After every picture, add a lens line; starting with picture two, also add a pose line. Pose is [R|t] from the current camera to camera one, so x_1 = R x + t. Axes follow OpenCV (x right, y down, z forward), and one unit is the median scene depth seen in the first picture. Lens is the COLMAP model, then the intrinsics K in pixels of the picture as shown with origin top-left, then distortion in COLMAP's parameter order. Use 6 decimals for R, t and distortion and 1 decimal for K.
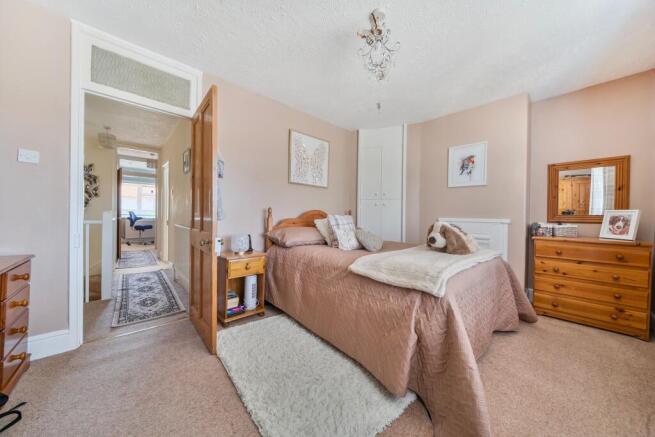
lens RADIAL K [[220.1, 0, 322.9], [0, 220.1, 219.1], [0, 0, 1]] dist [-0.001737, -0.000315]
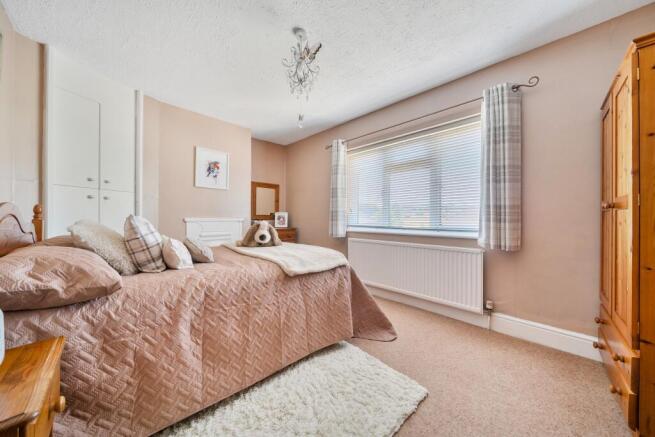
lens RADIAL K [[220.1, 0, 327.8], [0, 220.1, 216.0], [0, 0, 1]] dist [-0.001737, -0.000315]
pose [[-0.025004, -0.007538, 0.999659, -0.498467], [0.013585, 0.999877, 0.007879, -0.015518], [-0.999595, 0.013777, -0.024899, 0.515979]]
